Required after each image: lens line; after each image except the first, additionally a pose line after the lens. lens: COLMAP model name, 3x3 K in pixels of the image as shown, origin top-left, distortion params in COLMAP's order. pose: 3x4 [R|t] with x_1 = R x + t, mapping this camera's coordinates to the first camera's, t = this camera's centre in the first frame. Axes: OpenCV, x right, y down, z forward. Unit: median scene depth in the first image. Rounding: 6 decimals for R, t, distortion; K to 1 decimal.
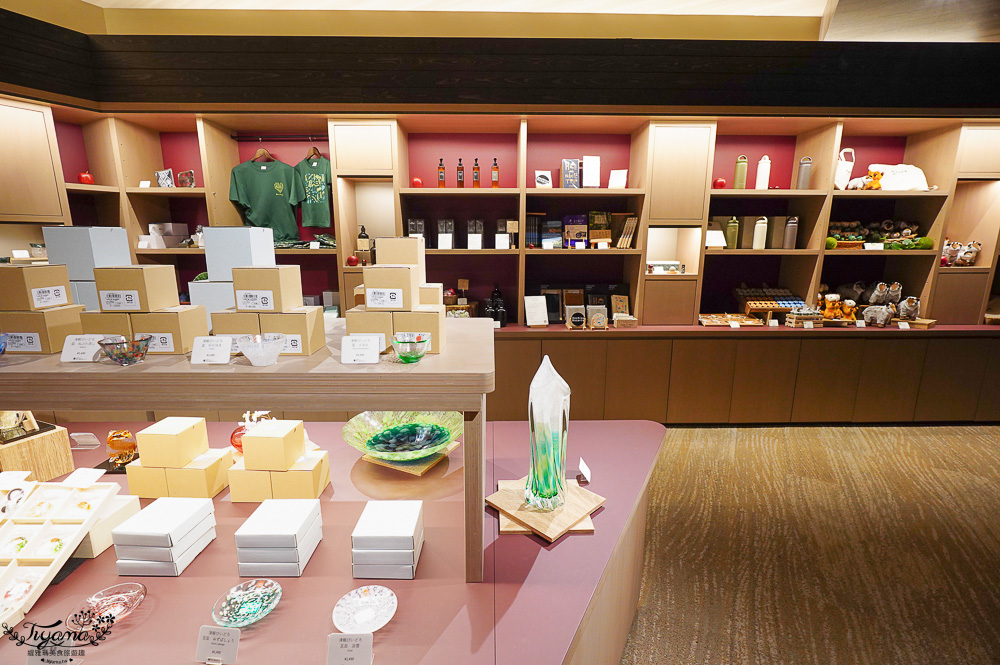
lens RADIAL K [[462.3, 0, 500.0], [0, 462.3, 332.5], [0, 0, 1]] dist [-0.001075, -0.000091]
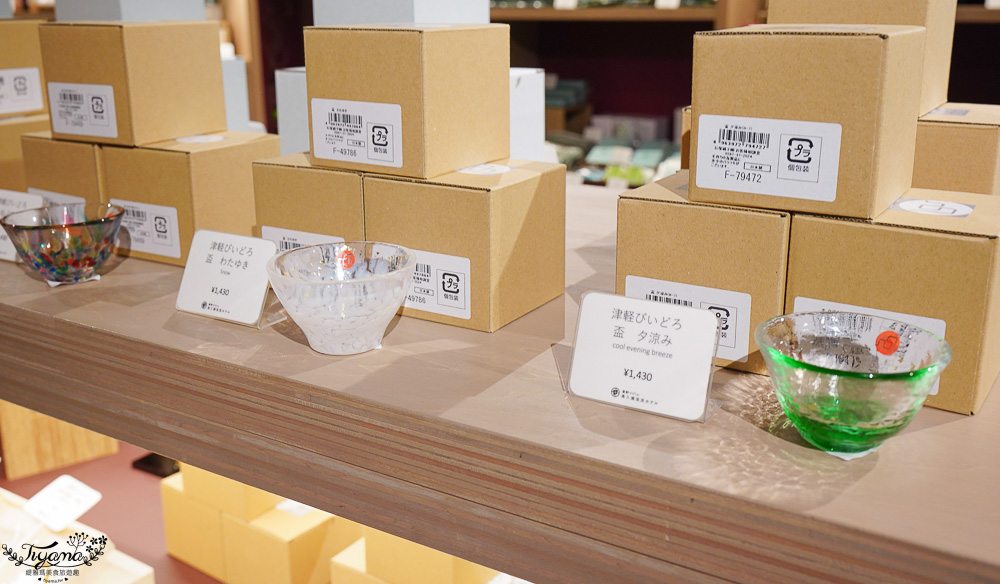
lens RADIAL K [[991.8, 0, 500.9], [0, 991.8, 250.8], [0, 0, 1]] dist [0.004484, 0.001180]
pose [[0.842411, 0.127532, -0.523526, -0.087208], [-0.100826, 0.991735, 0.079348, -0.055146], [0.529319, -0.014059, 0.848307, 0.493503]]
